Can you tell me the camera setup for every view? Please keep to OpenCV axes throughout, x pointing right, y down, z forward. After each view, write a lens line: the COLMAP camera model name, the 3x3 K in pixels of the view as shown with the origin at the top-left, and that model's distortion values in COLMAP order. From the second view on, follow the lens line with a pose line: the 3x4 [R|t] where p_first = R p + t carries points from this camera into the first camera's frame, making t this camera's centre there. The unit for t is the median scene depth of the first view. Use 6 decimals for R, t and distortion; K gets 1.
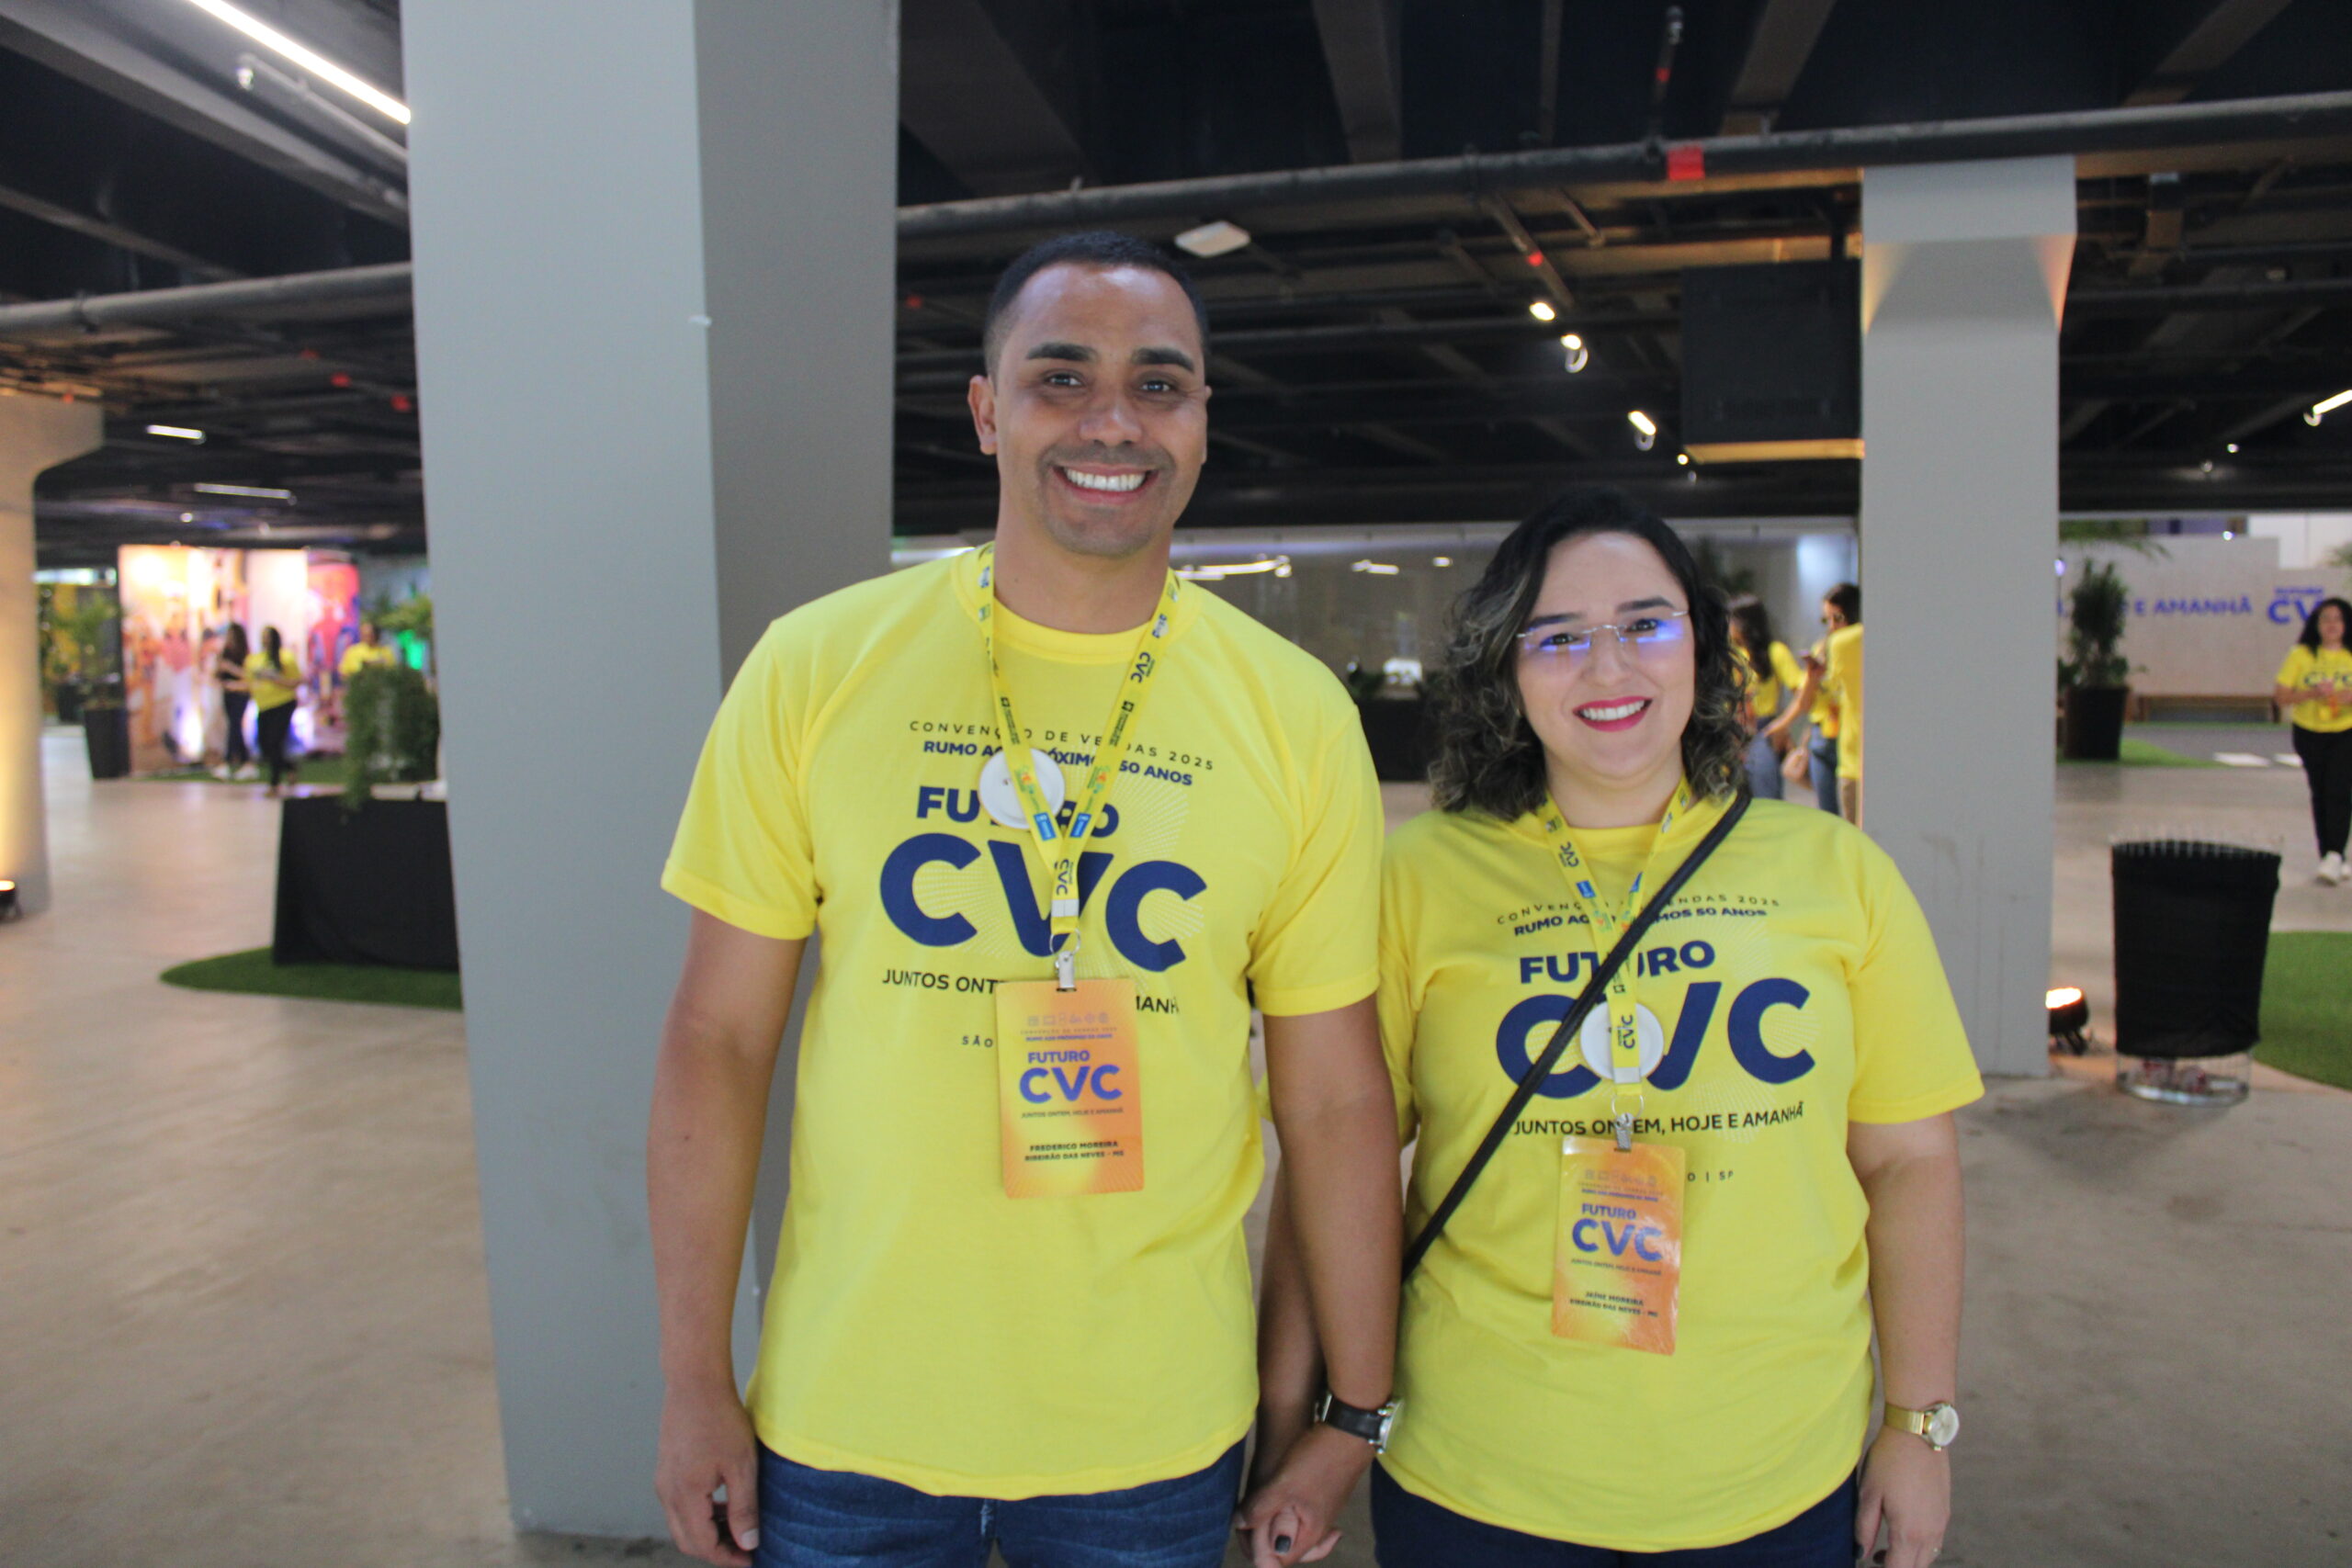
lens RADIAL K [[1919.8, 0, 1211.2], [0, 1919.8, 771.1], [0, 0, 1]] dist [-0.158870, 0.134173]
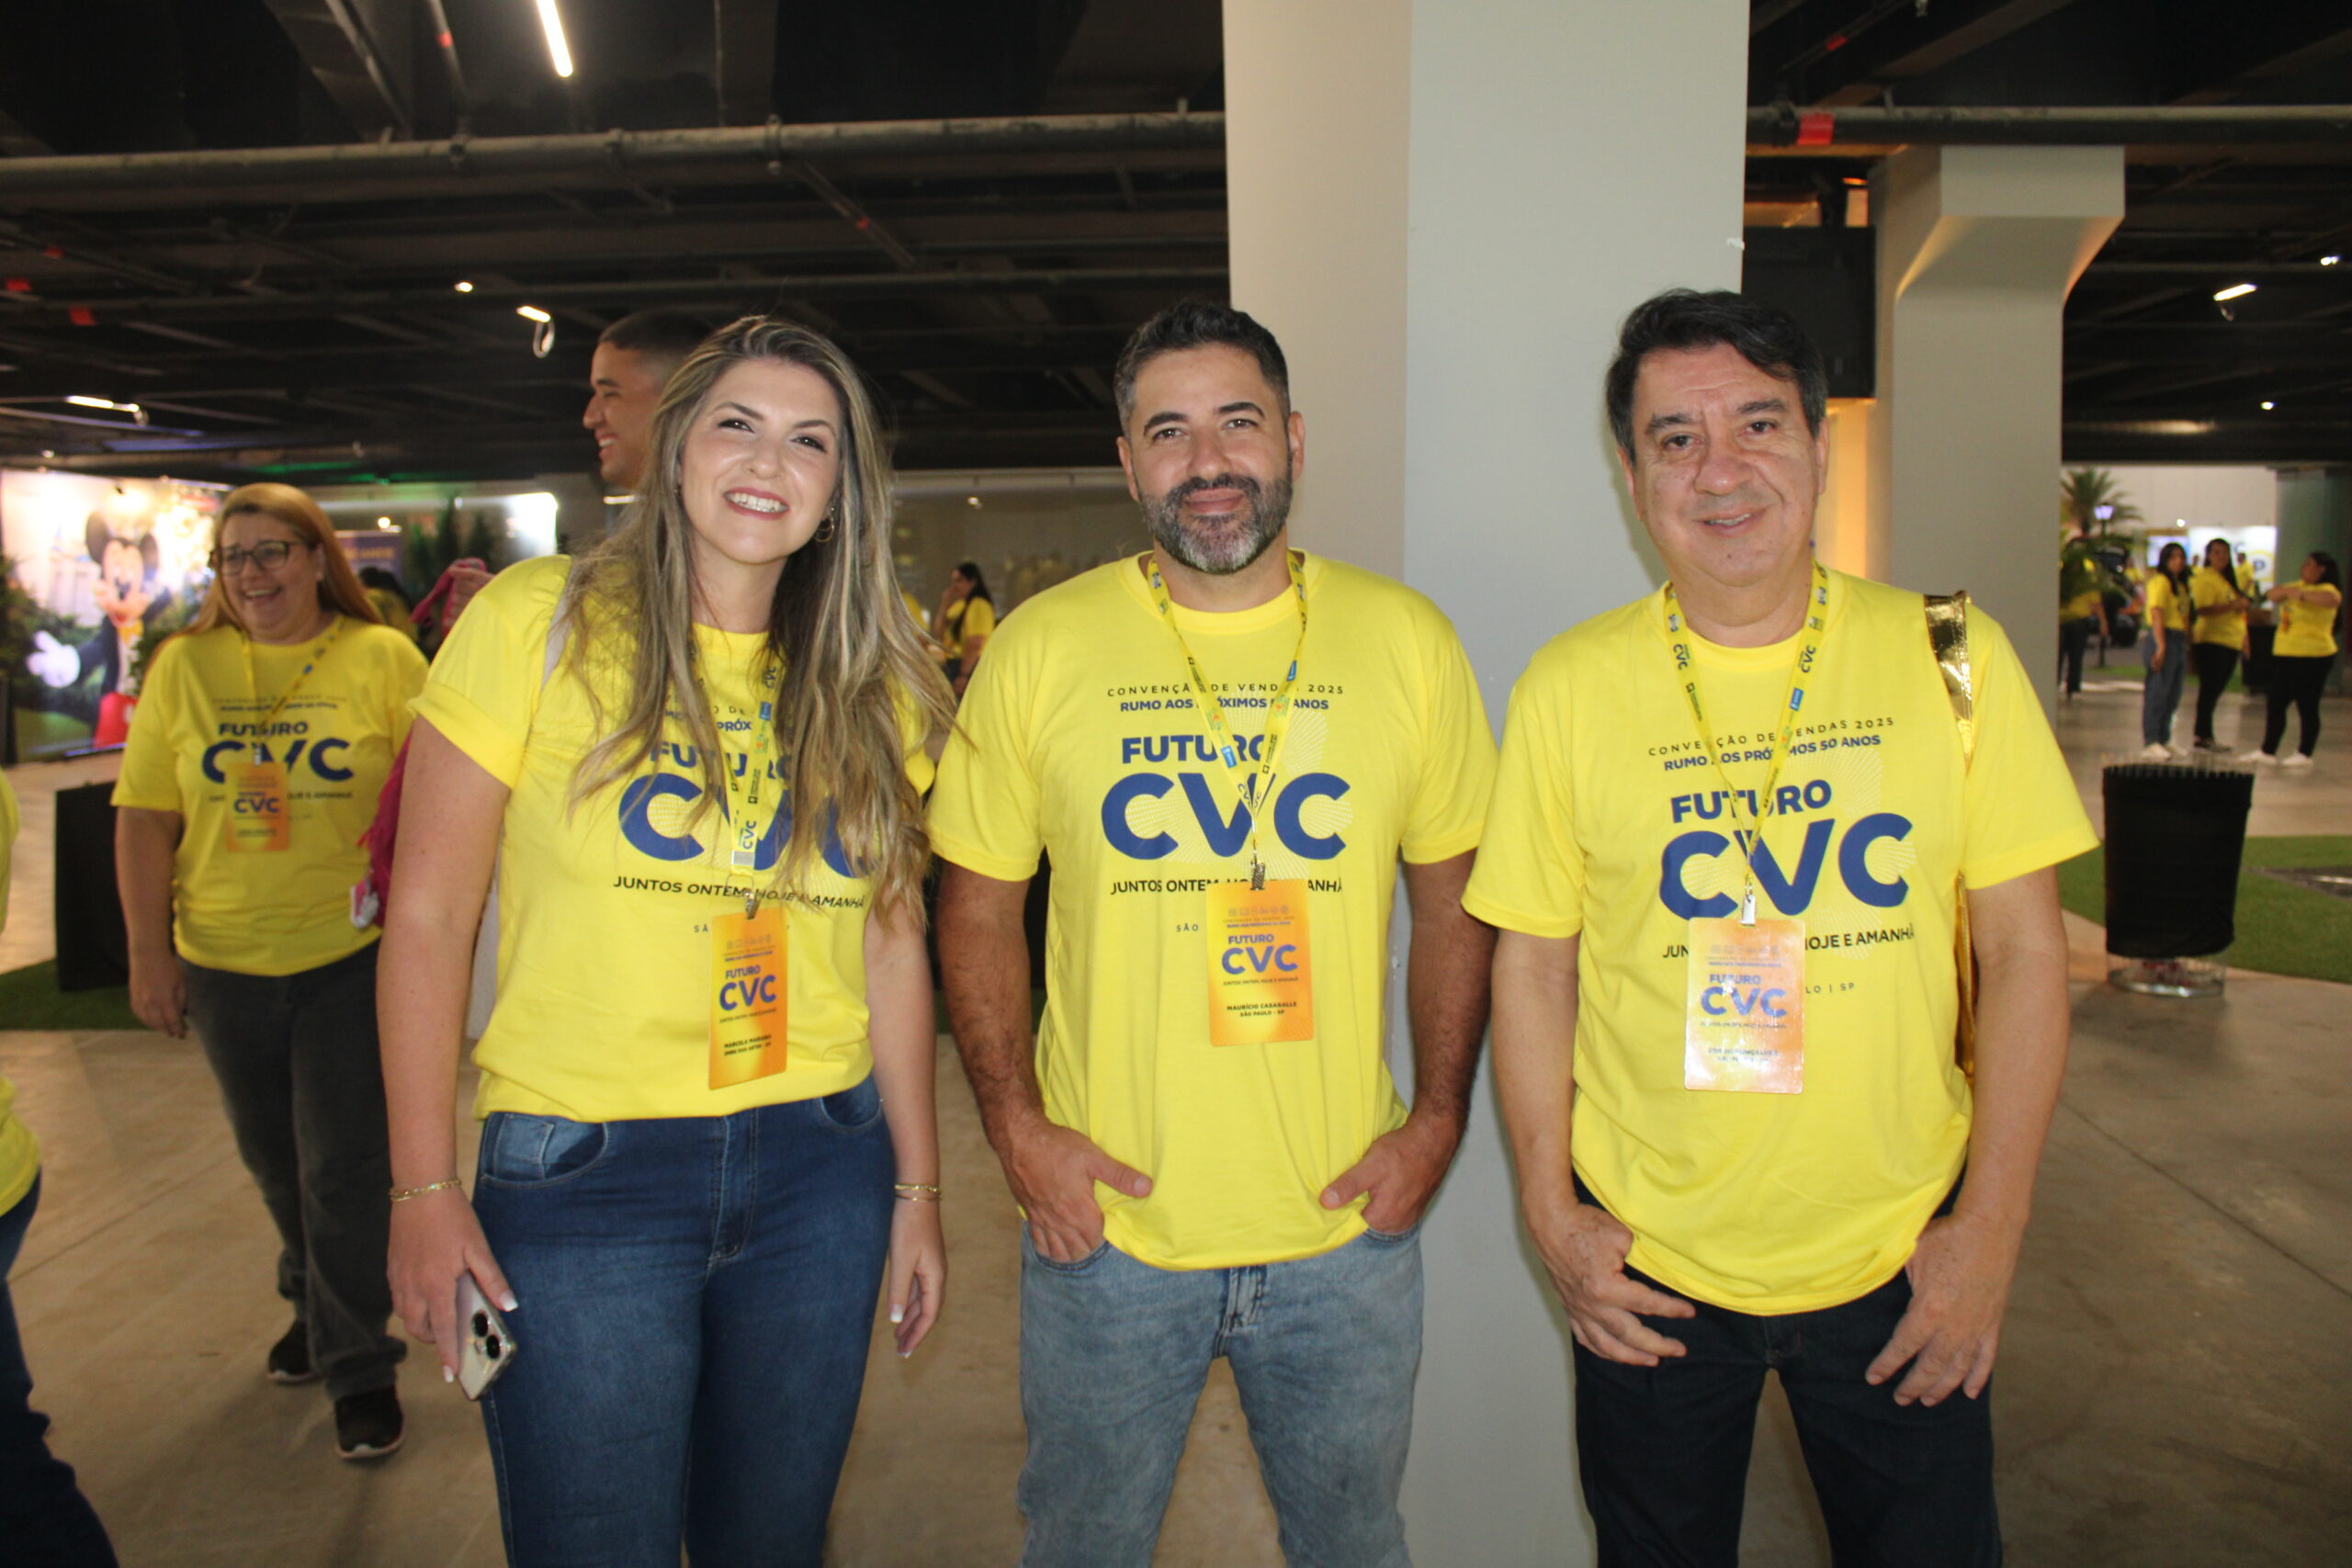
lens RADIAL K [[1919.8, 0, 1194.3], [0, 1919.8, 790.3], [0, 0, 1]] dist [-0.158870, 0.134173]
pose [[0.955878, -0.037474, 0.291366, -0.350922], [0.026146, 0.998747, 0.042677, -0.009056], [-0.292600, -0.033176, 0.955659, 0.088278]]
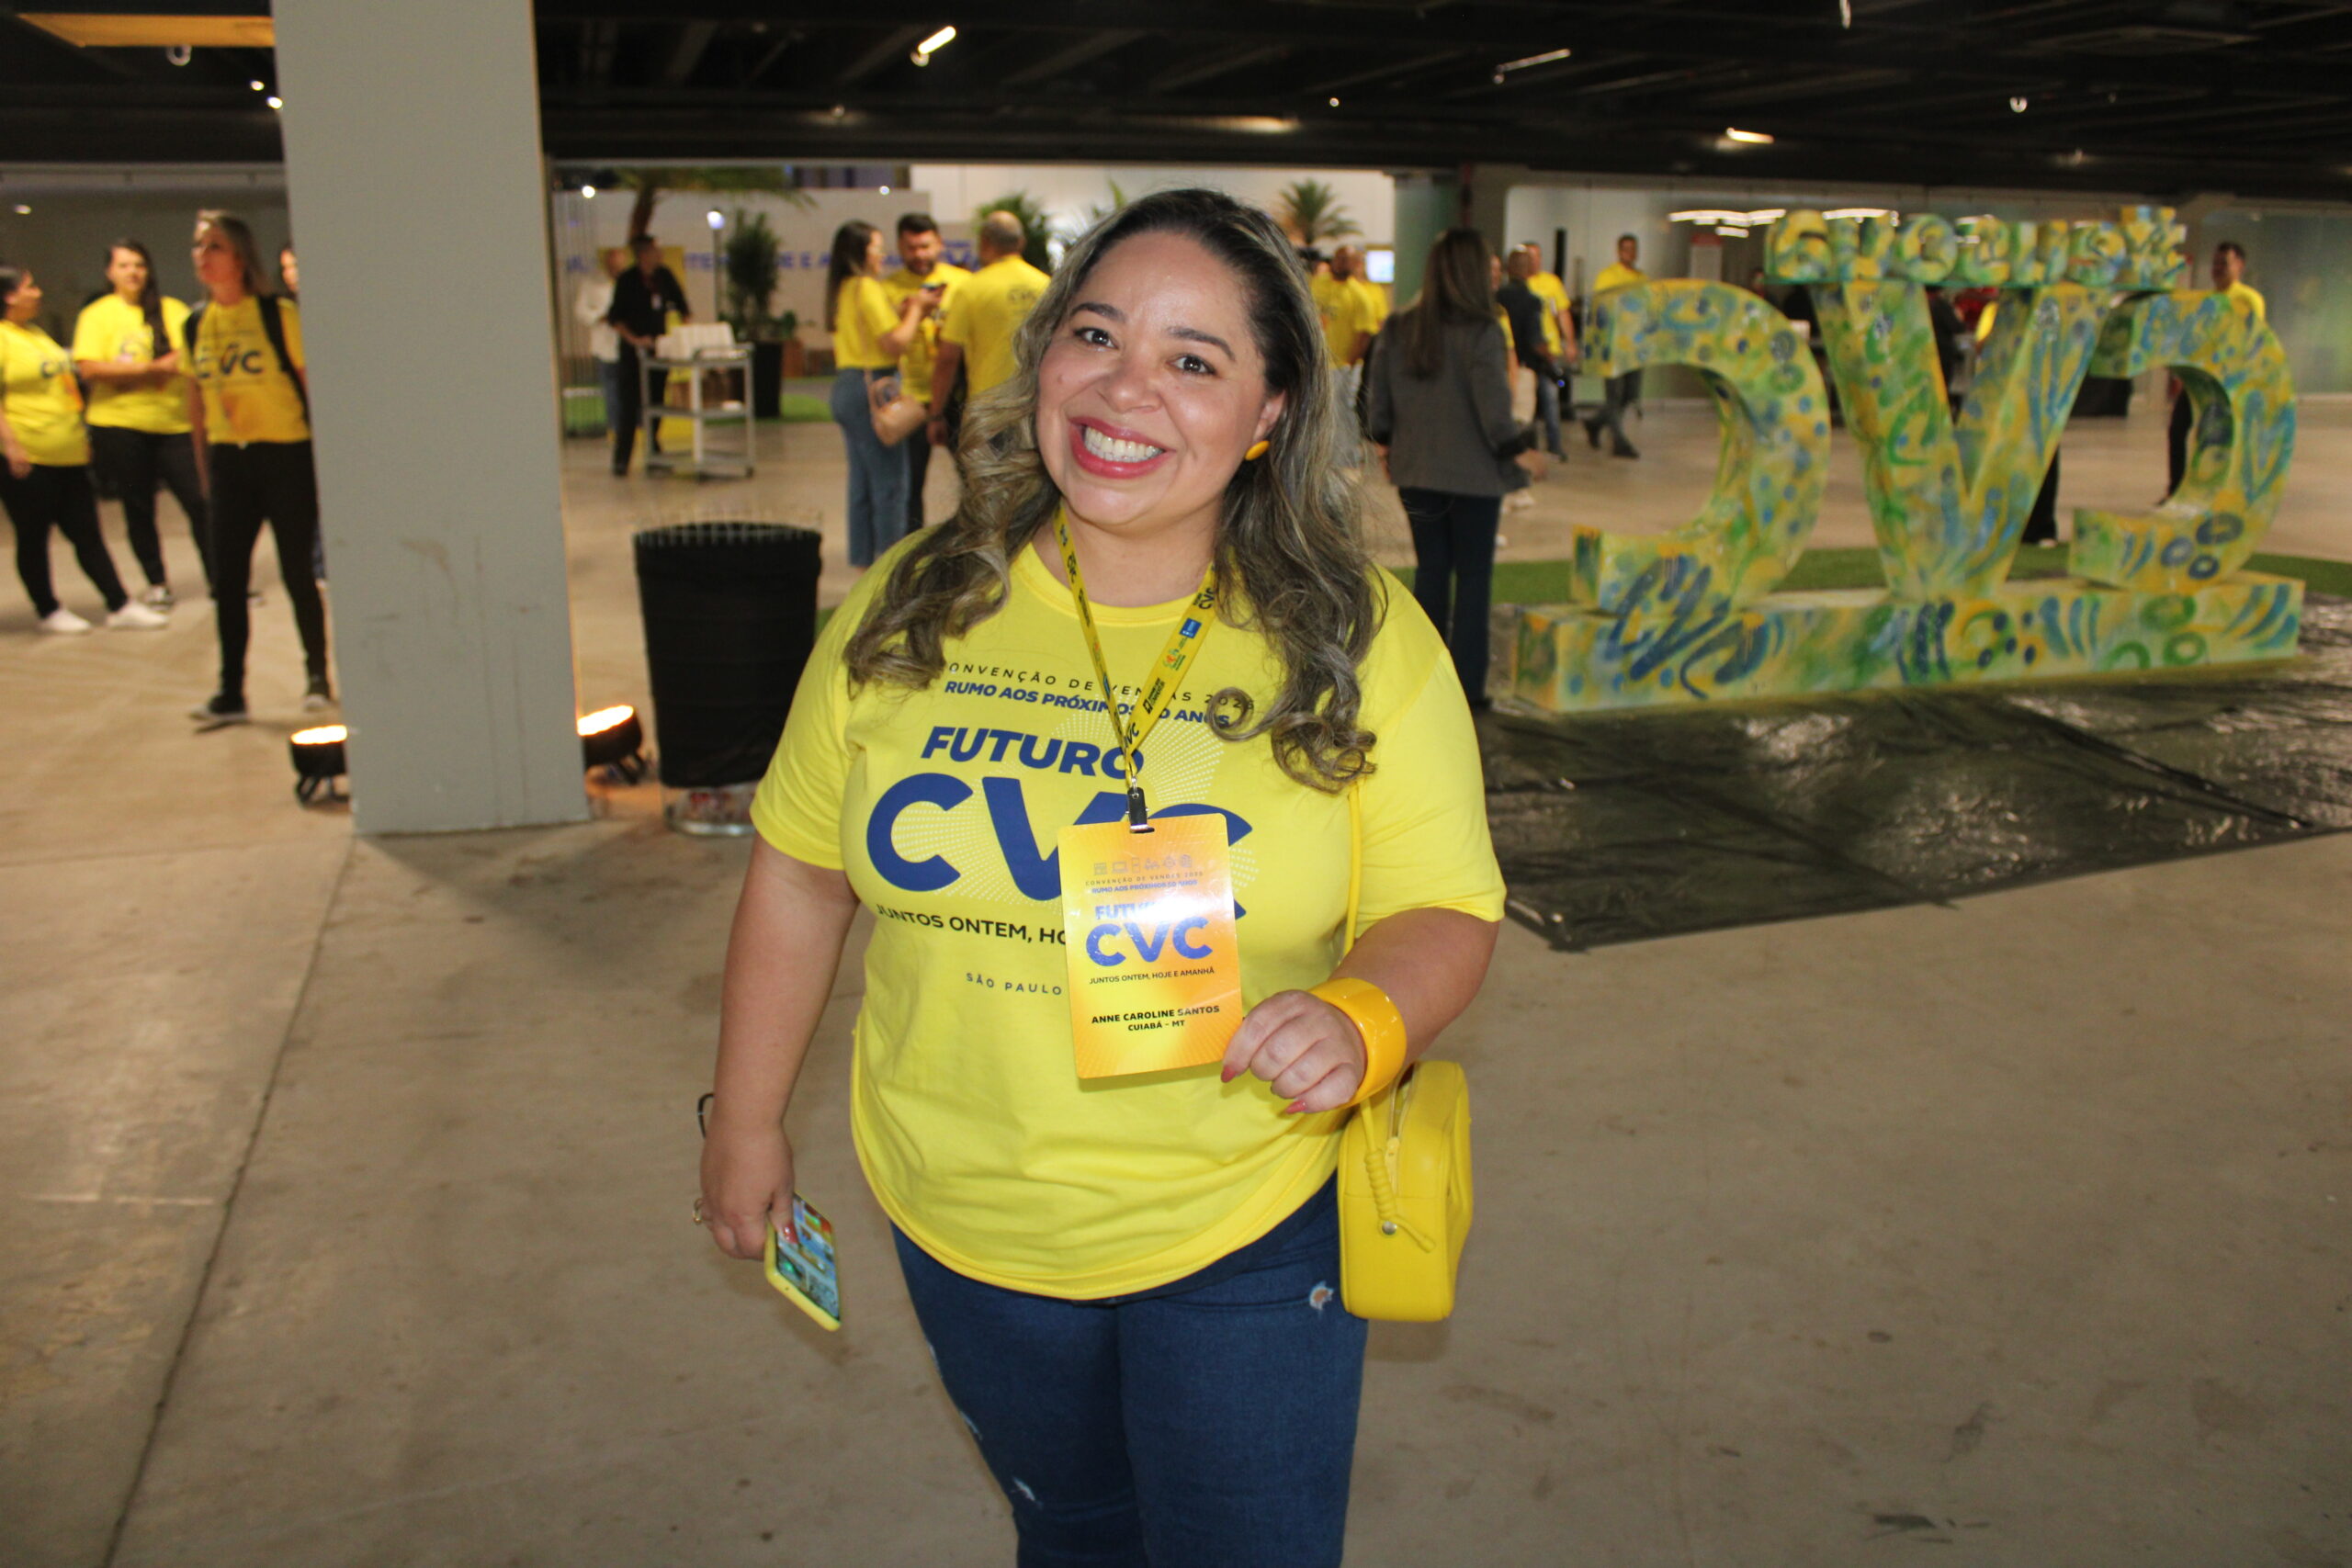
lens RADIAL K [[1919.8, 0, 1169.8], [0, 1919.8, 758.9], [0, 0, 1]] dist [-0.158870, 0.134173]
pose [[0.807687, -0.137476, 0.573360, 0.175158], [0.038877, 0.982739, 0.180868, -0.005000], [-0.588328, -0.123795, 0.799090, 0.174284]]
